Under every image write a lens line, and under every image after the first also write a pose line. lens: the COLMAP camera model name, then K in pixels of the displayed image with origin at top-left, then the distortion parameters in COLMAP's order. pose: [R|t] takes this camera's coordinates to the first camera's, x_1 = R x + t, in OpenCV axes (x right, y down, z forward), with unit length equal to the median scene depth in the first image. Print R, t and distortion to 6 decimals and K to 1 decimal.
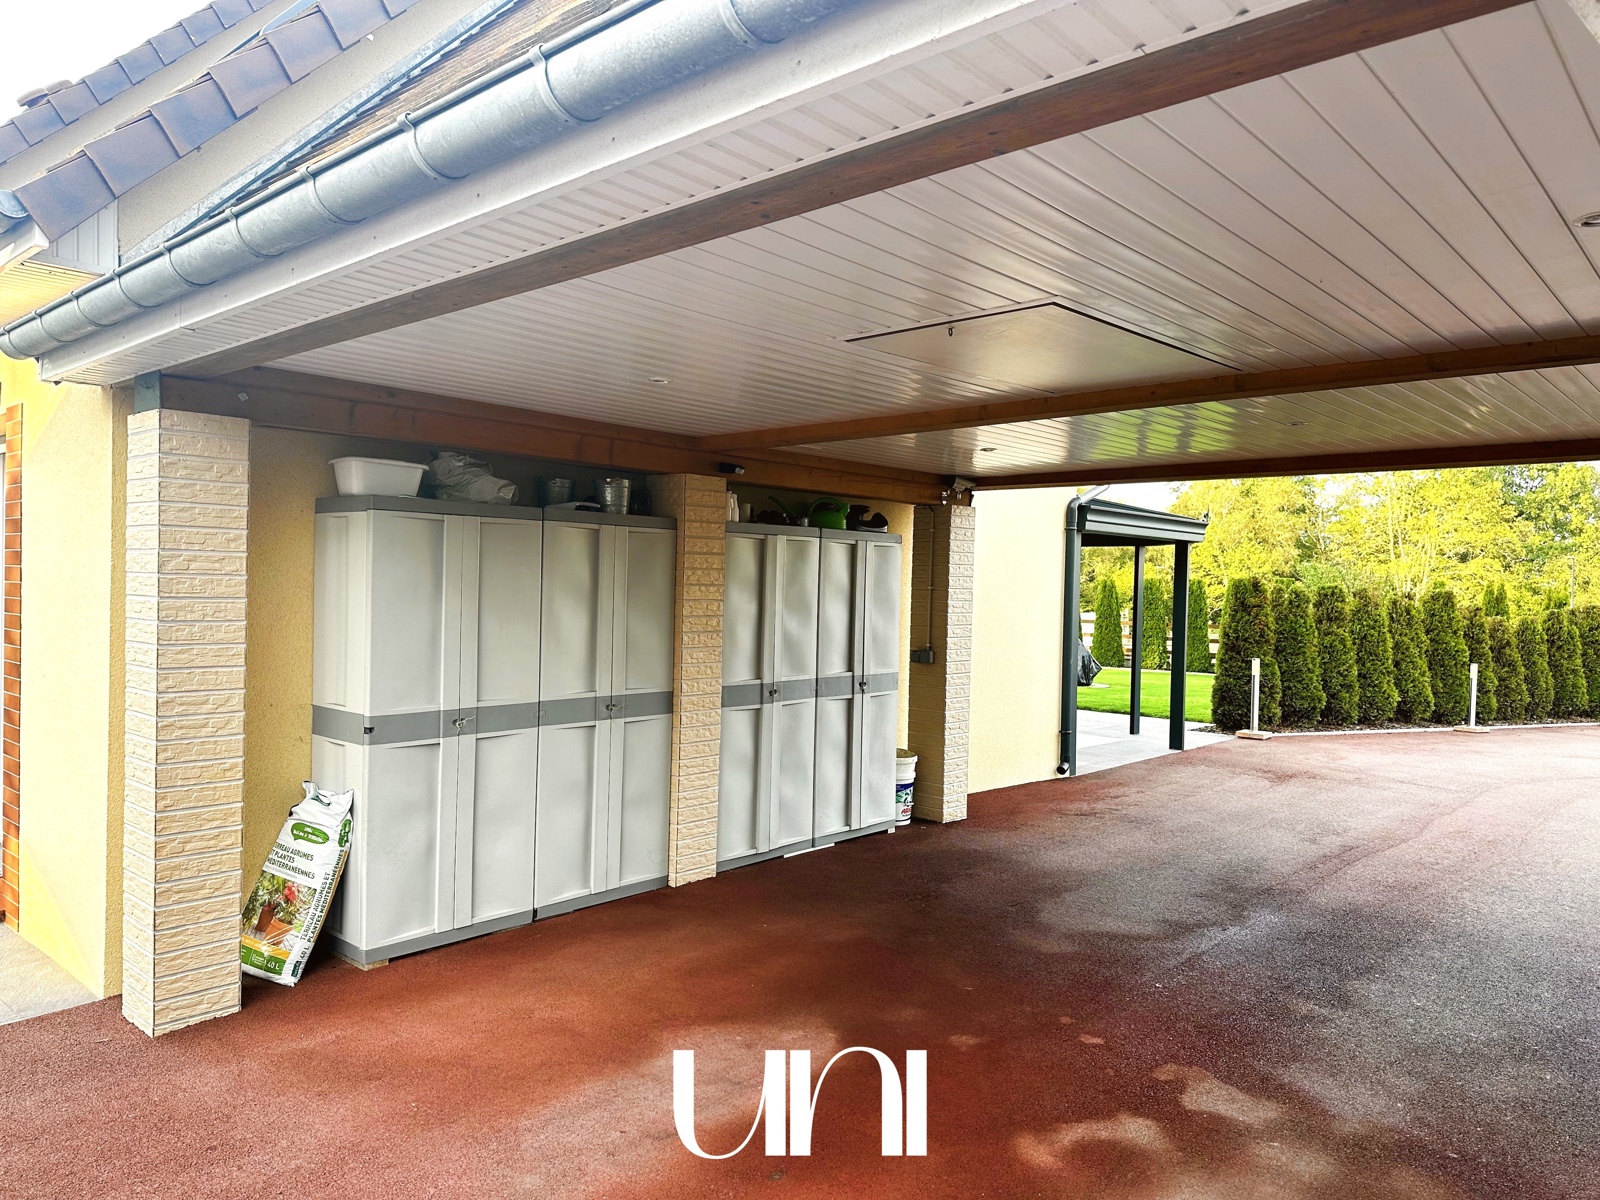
lens RADIAL K [[1108.1, 0, 794.7], [0, 1108.1, 607.0], [0, 0, 1]] dist [0.022269, -0.022198]
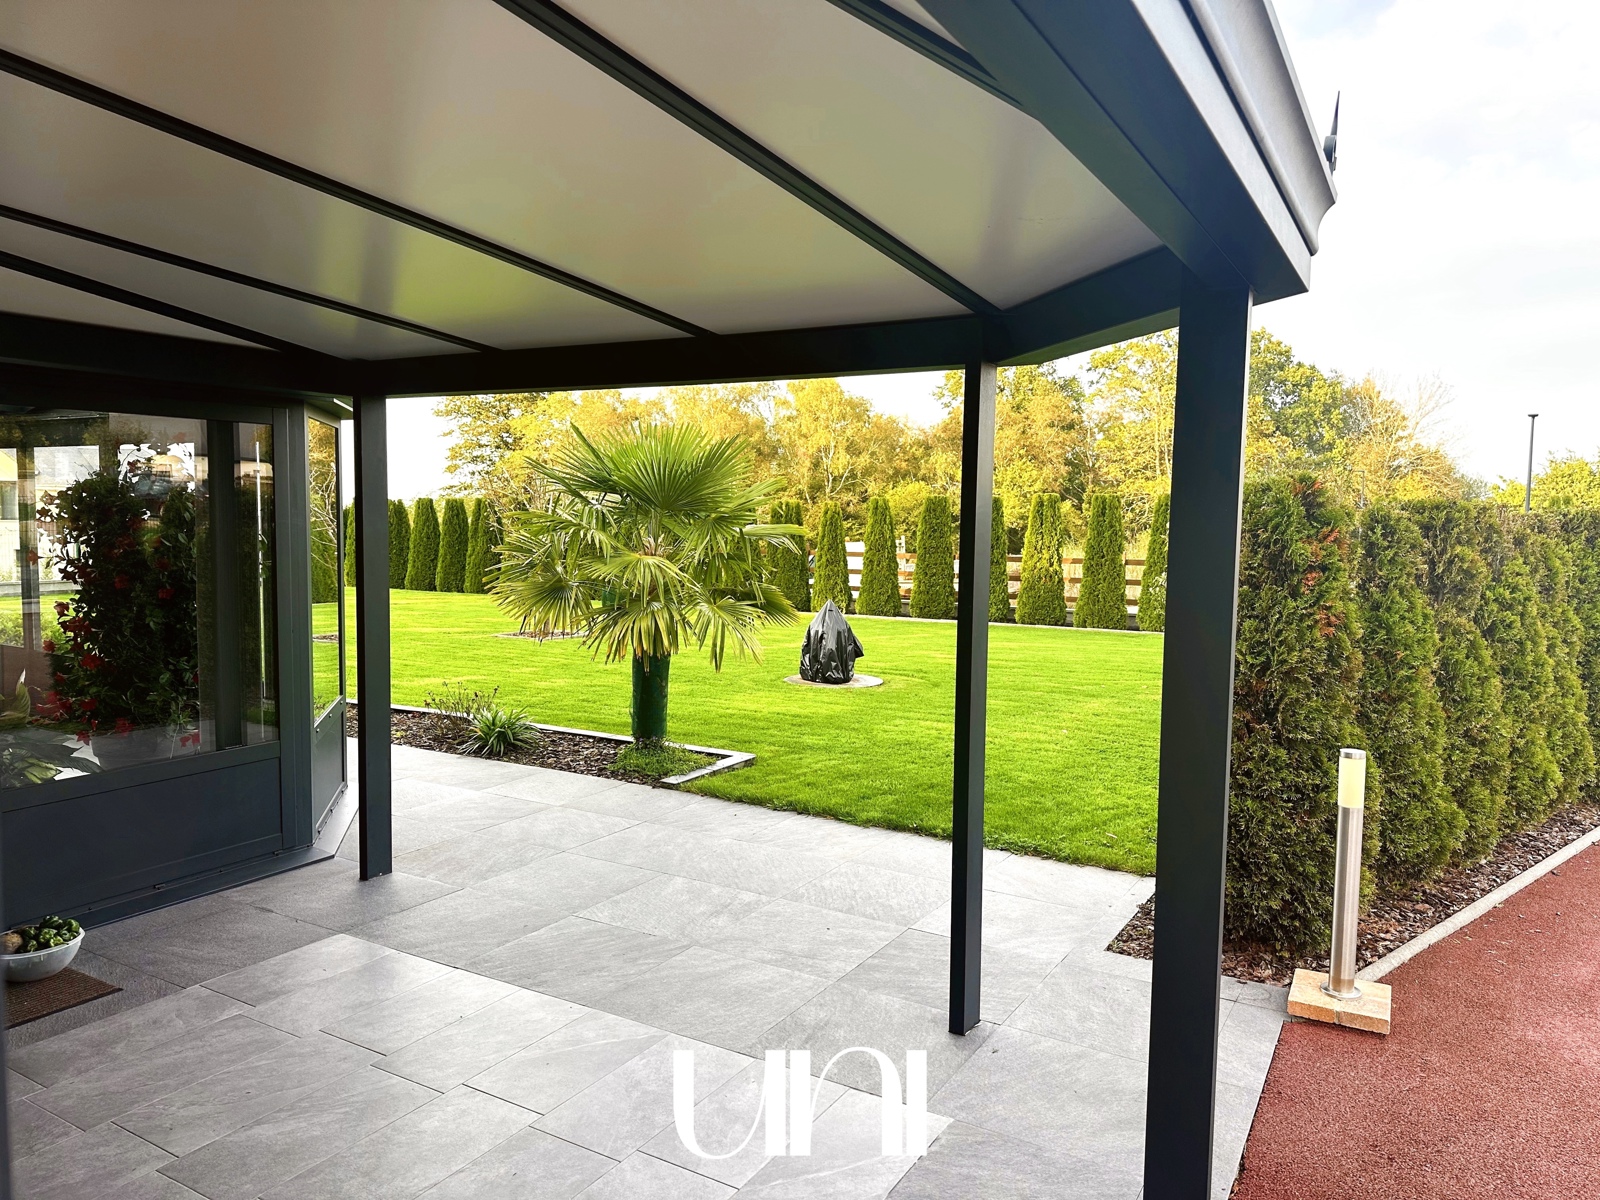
lens RADIAL K [[1108.1, 0, 796.2], [0, 1108.1, 613.4], [0, 0, 1]] dist [0.022269, -0.022198]
pose [[0.980104, -0.031228, 0.196012, 0.028777], [0.016493, 0.996944, 0.076362, -0.002122], [-0.197798, -0.071609, 0.977624, 0.100741]]
